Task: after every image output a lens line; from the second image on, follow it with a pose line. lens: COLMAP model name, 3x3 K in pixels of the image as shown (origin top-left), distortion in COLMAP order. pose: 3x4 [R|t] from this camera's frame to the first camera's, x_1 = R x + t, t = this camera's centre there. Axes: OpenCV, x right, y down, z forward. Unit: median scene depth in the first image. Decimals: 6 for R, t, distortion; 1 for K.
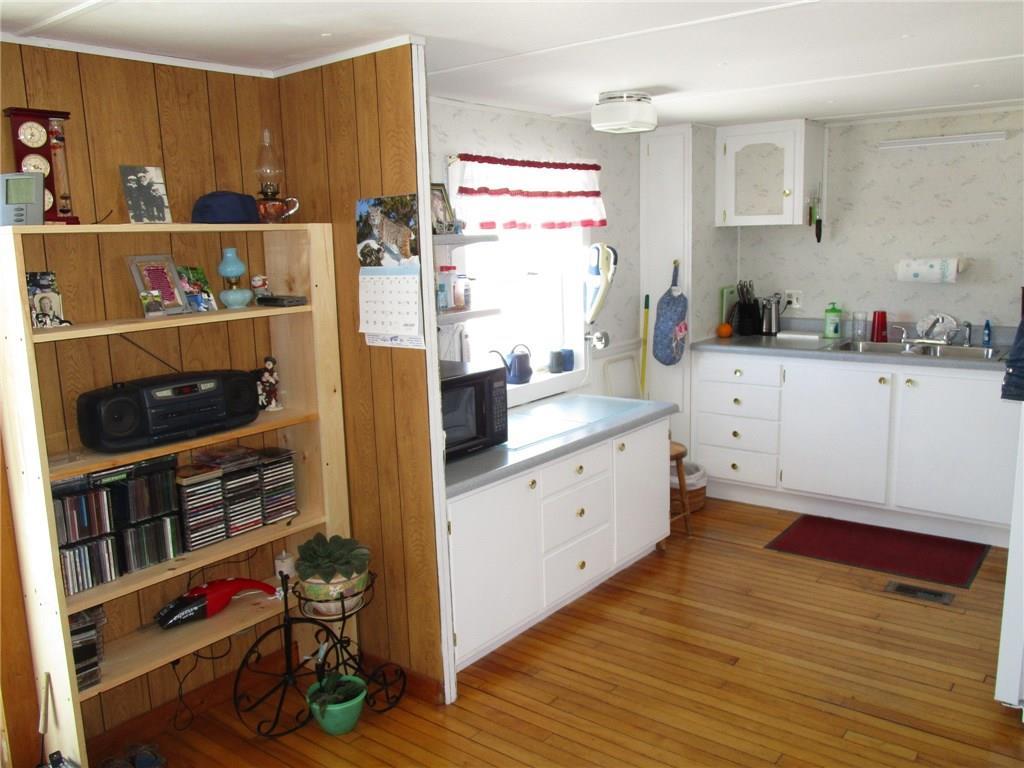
lens RADIAL K [[843.7, 0, 513.9], [0, 843.7, 383.7], [0, 0, 1]] dist [-0.029636, 0.008856]
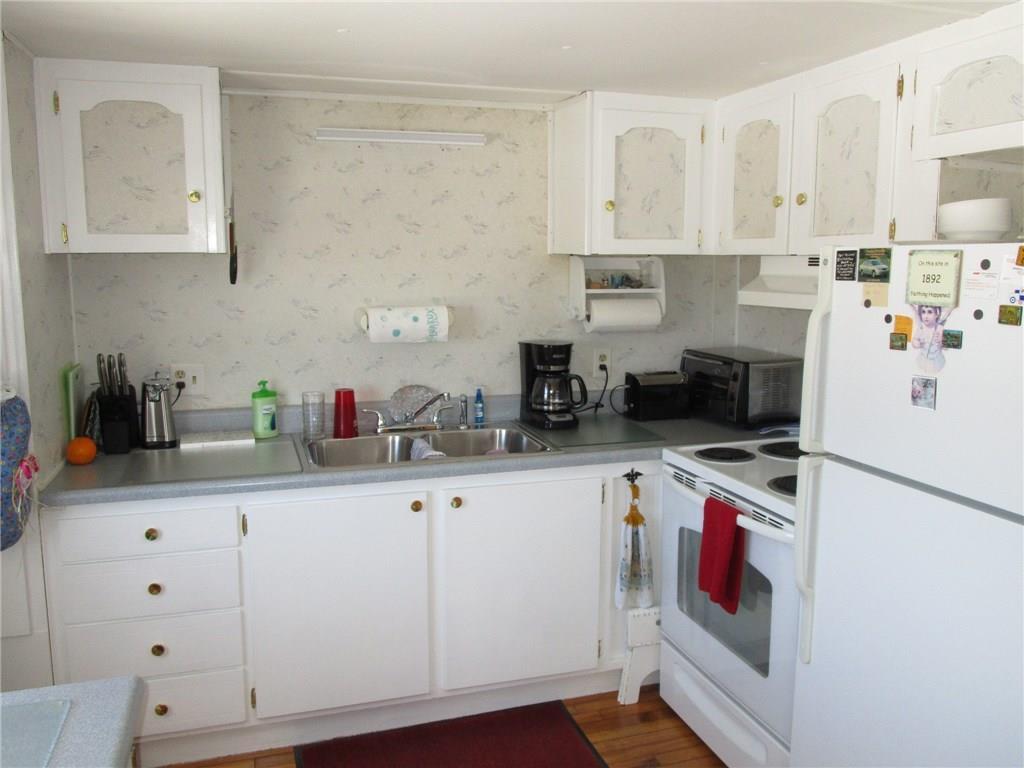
lens RADIAL K [[843.7, 0, 510.1], [0, 843.7, 380.2], [0, 0, 1]] dist [-0.029636, 0.008856]
pose [[0.573862, -0.090102, 0.813981, -0.018793], [0.127811, 0.991604, 0.019656, -0.089632], [-0.808917, 0.092756, 0.580559, 0.516182]]
